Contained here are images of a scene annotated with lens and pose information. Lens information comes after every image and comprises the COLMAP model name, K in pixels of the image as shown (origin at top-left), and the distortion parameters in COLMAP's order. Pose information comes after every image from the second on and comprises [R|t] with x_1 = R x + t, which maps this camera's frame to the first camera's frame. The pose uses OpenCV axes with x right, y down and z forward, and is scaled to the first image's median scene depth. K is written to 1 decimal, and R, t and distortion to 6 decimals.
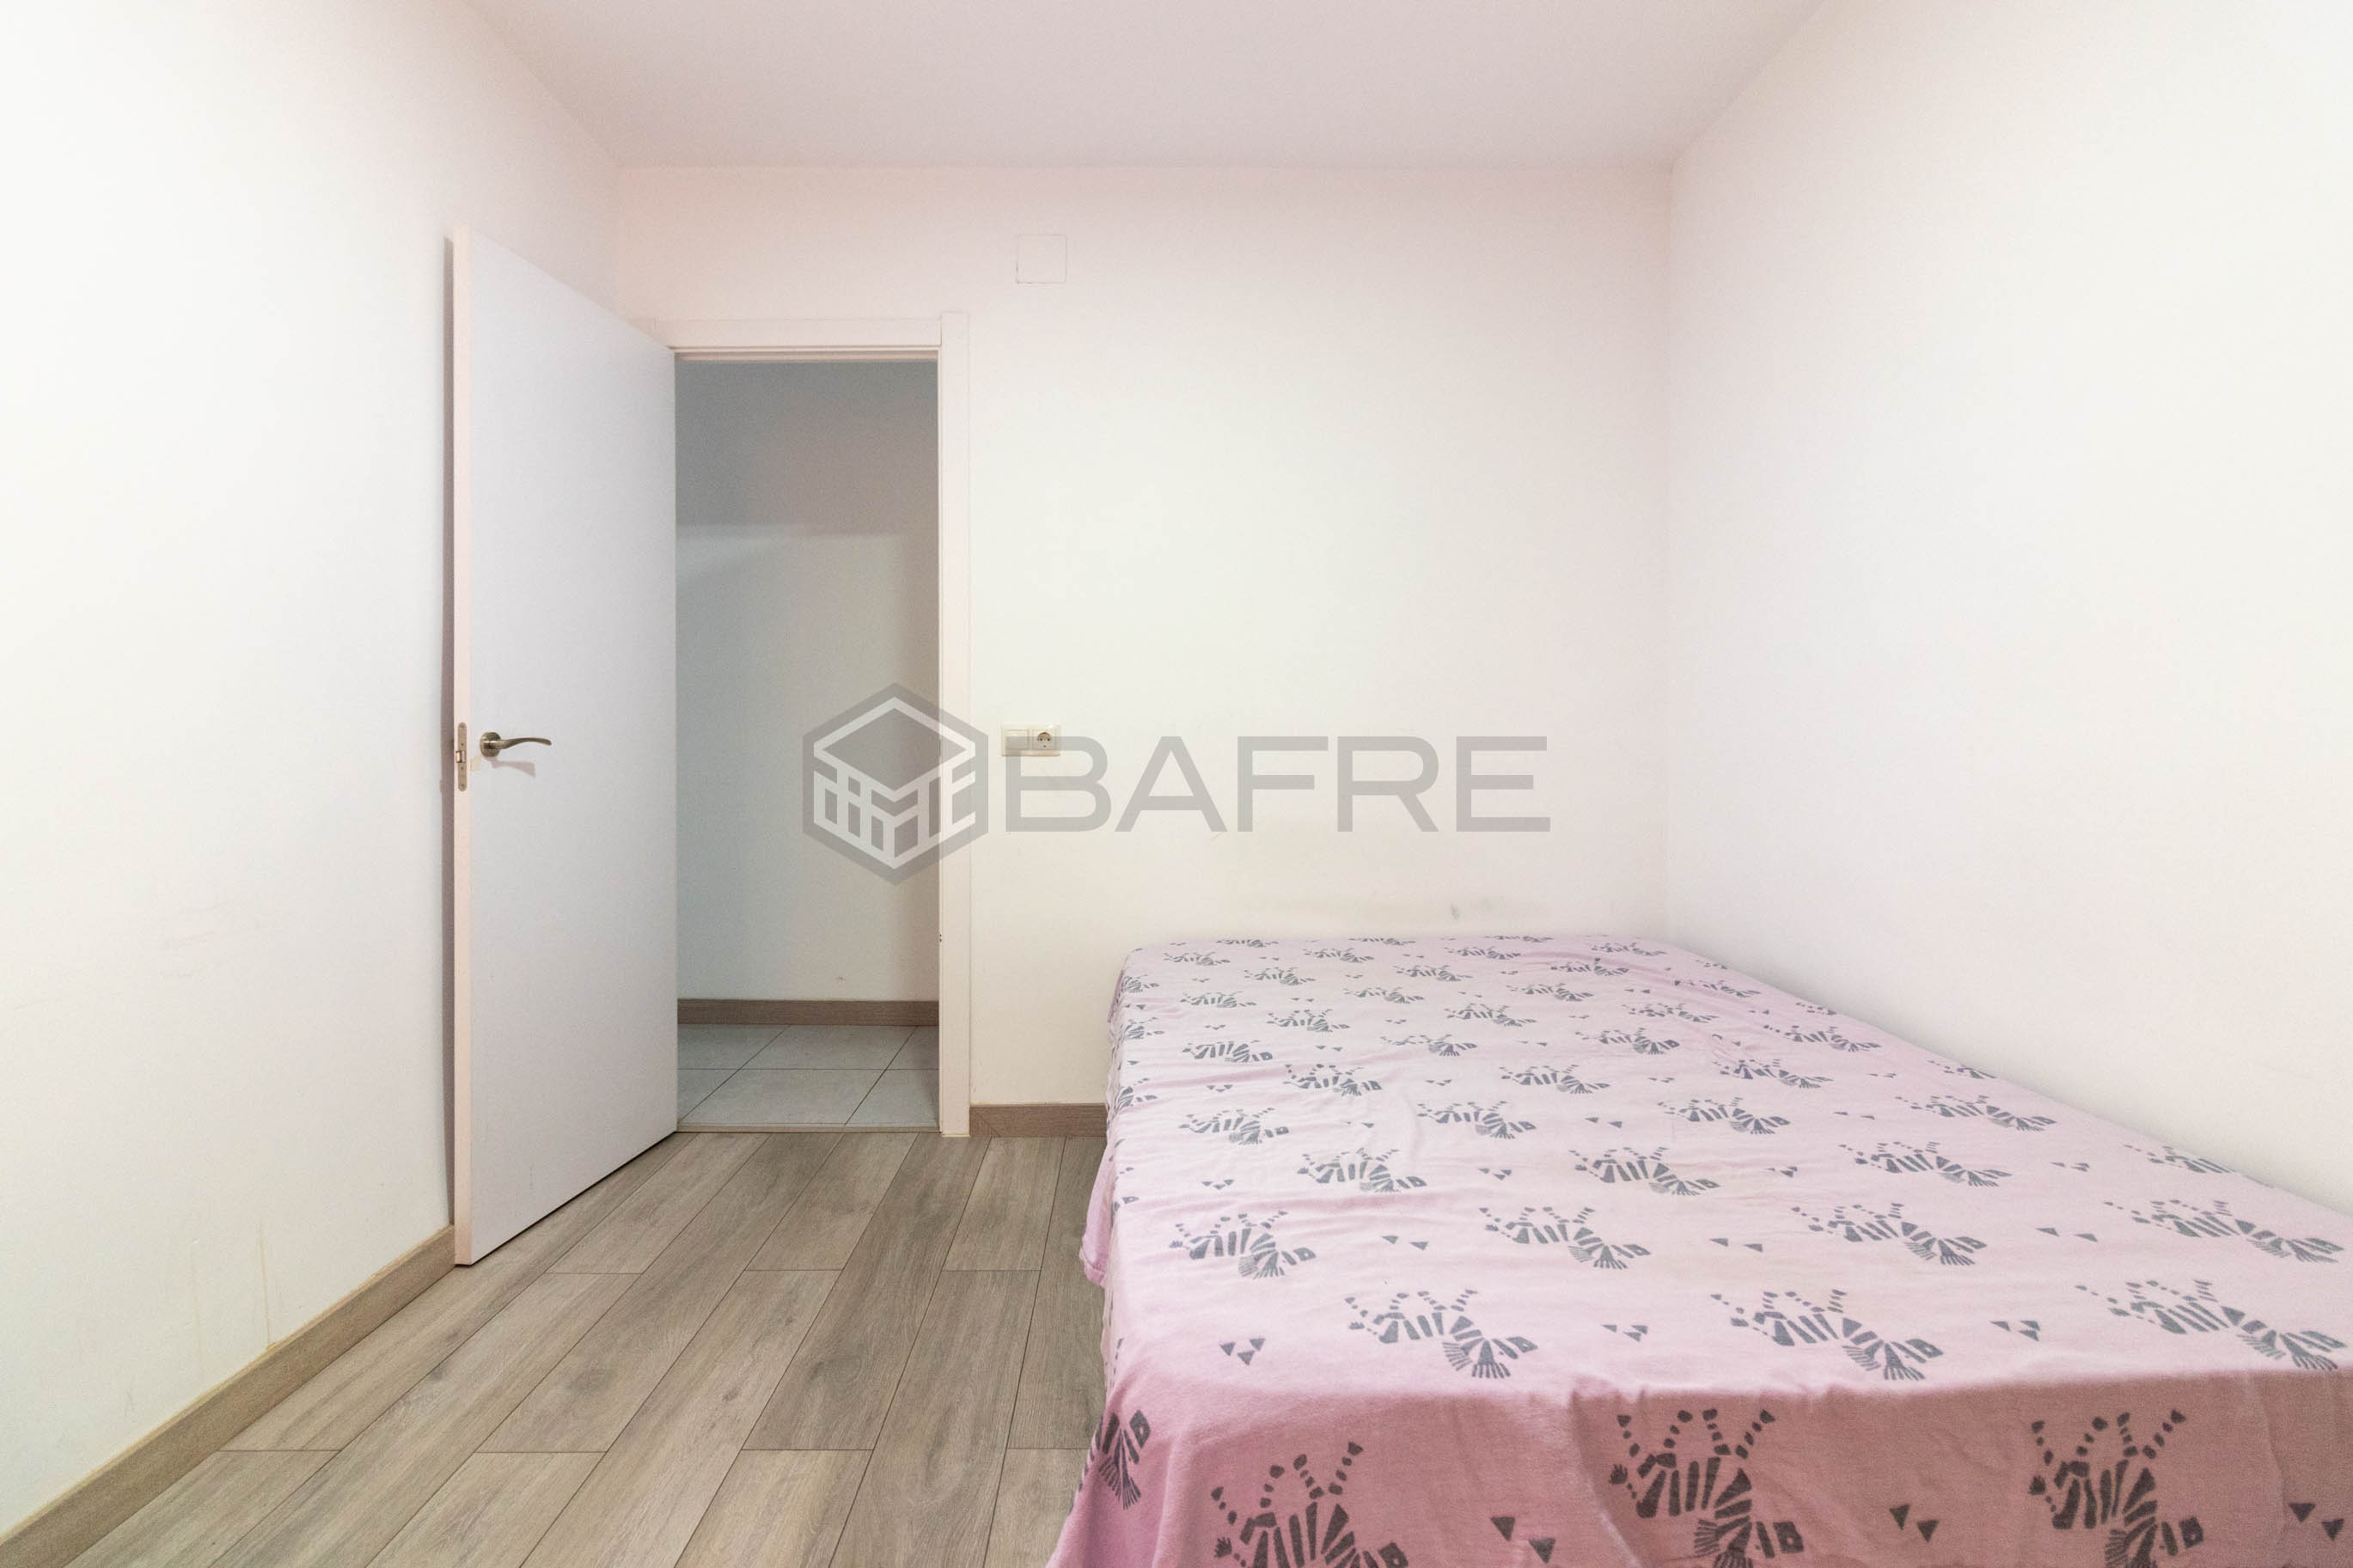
lens RADIAL K [[1083.8, 0, 1119.7], [0, 1083.8, 742.8], [0, 0, 1]] dist [-0.010709, 0.001720]
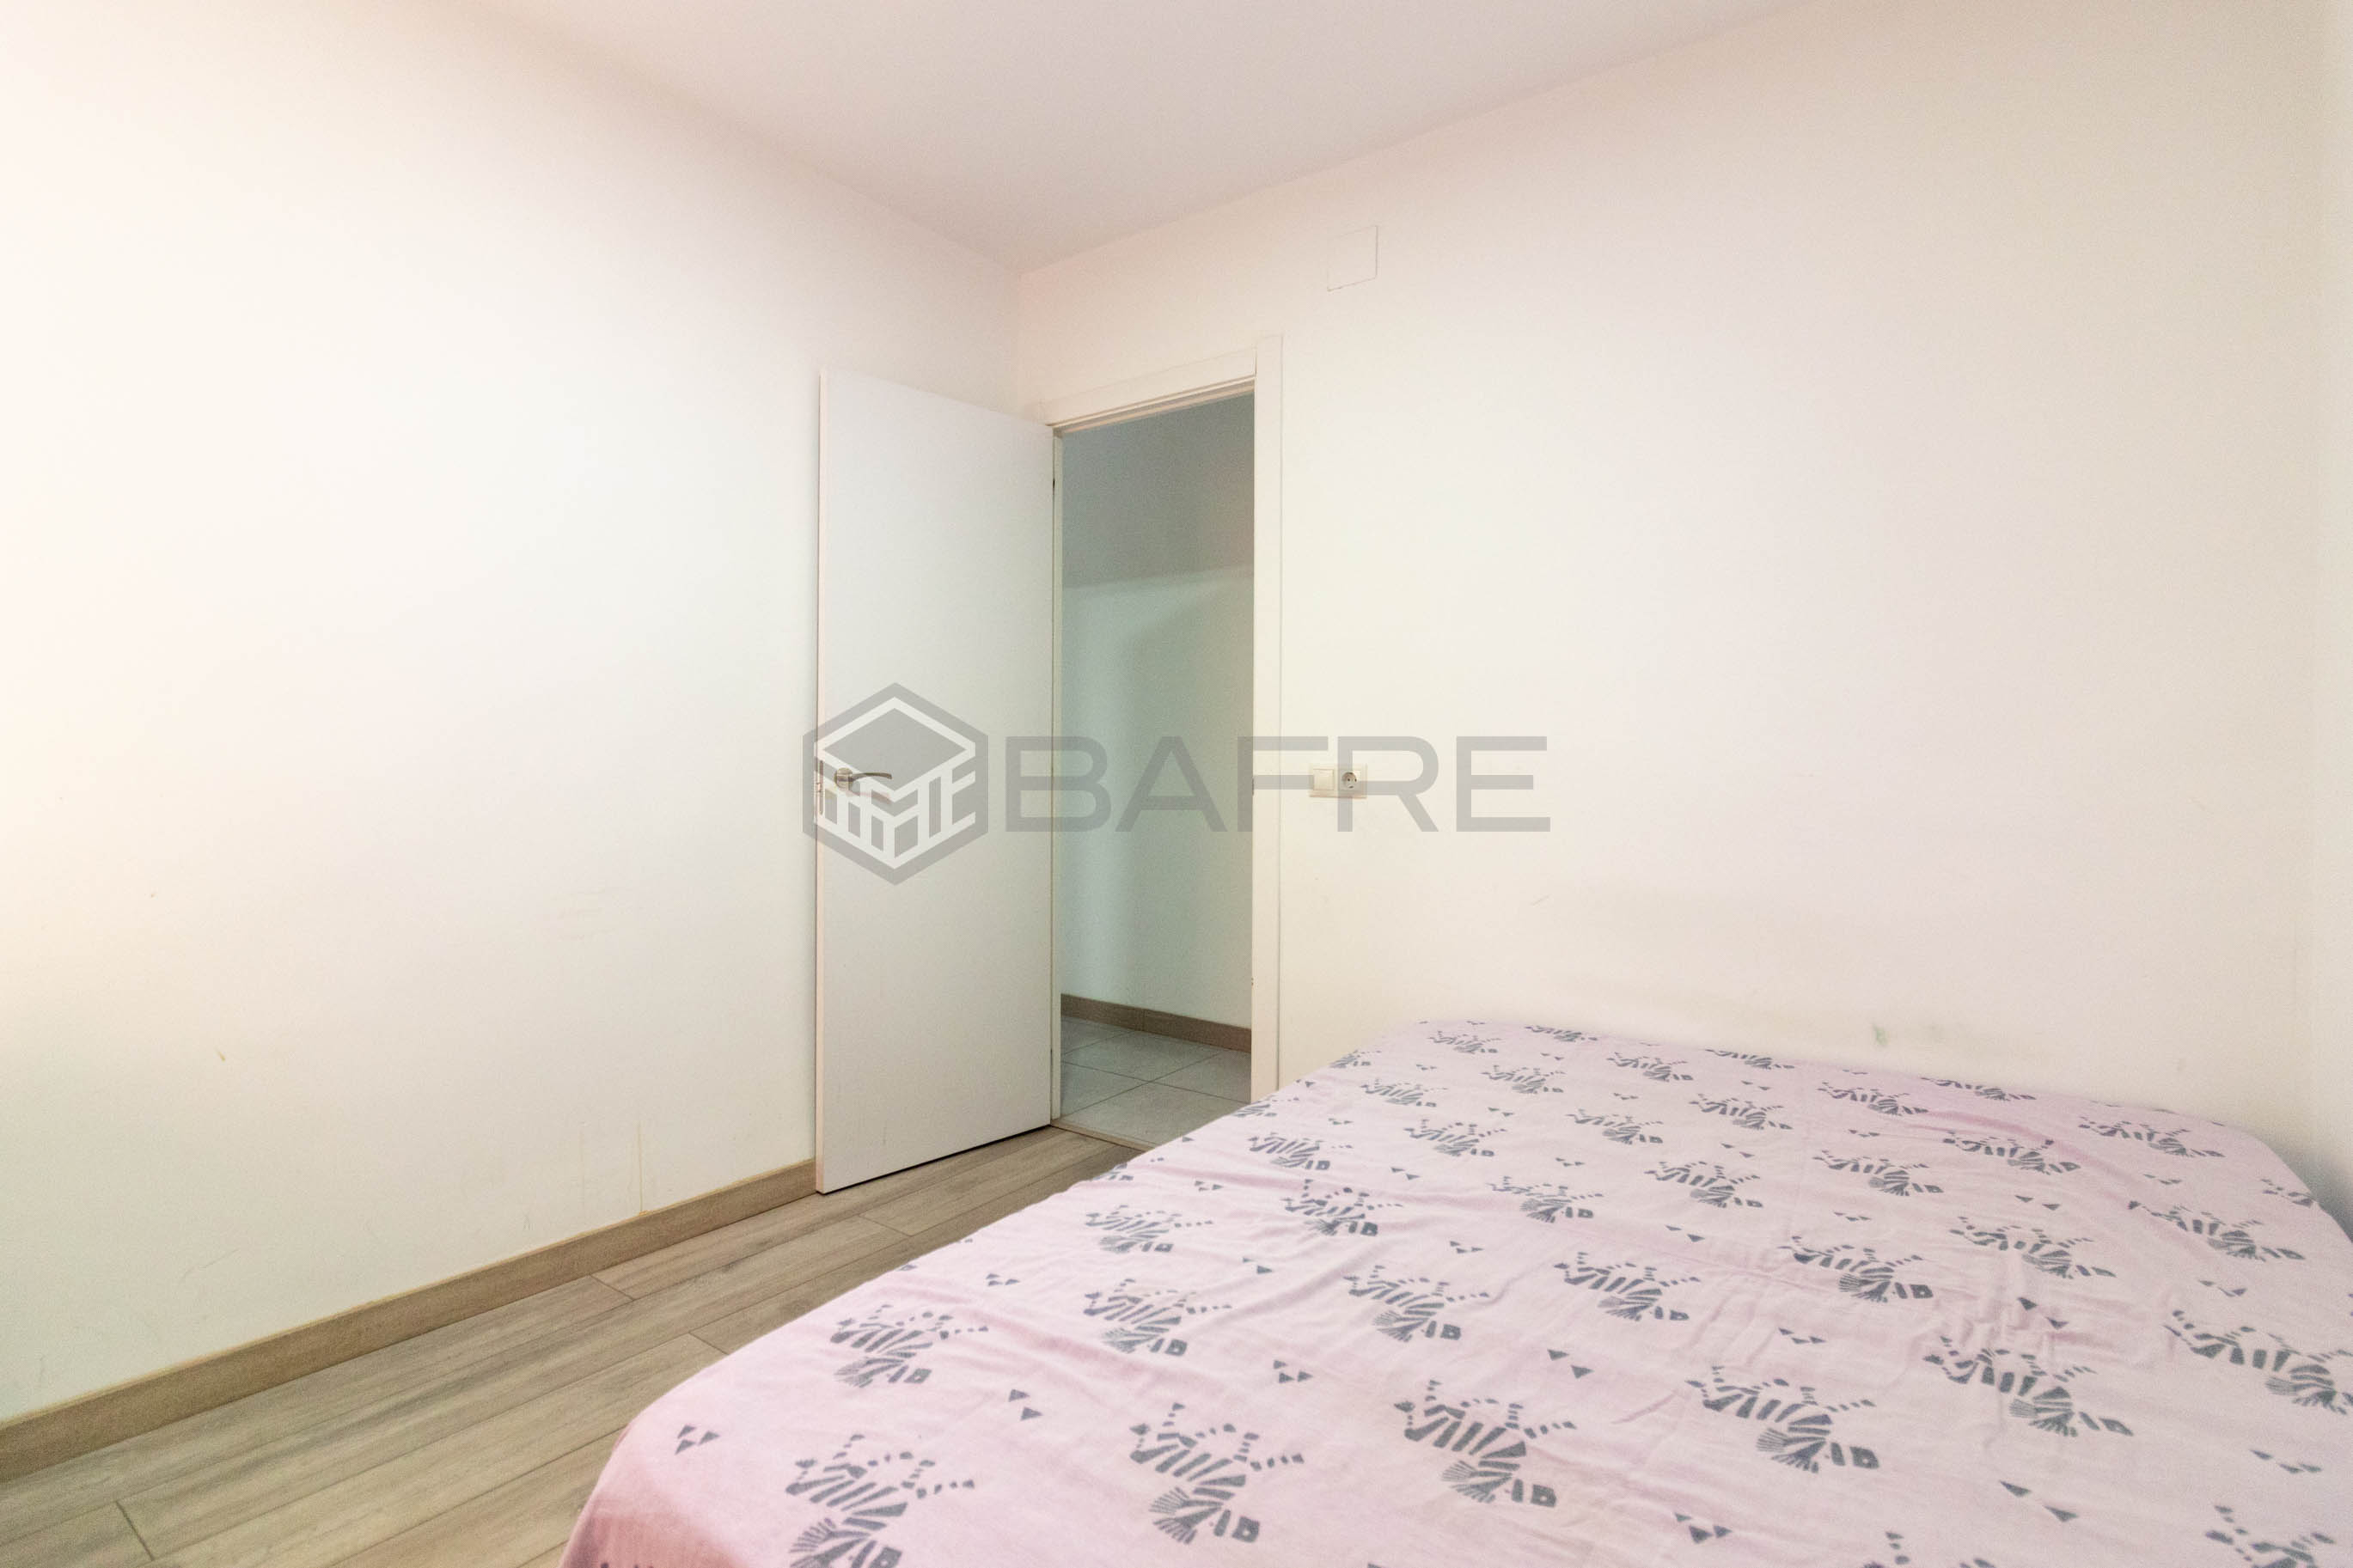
lens RADIAL K [[1083.8, 0, 1170.4], [0, 1083.8, 775.9], [0, 0, 1]] dist [-0.010709, 0.001720]
pose [[0.815583, 0.015837, -0.578423, 0.612098], [-0.014607, 0.999870, 0.006781, -0.020471], [0.578455, 0.002918, 0.815709, 0.286904]]
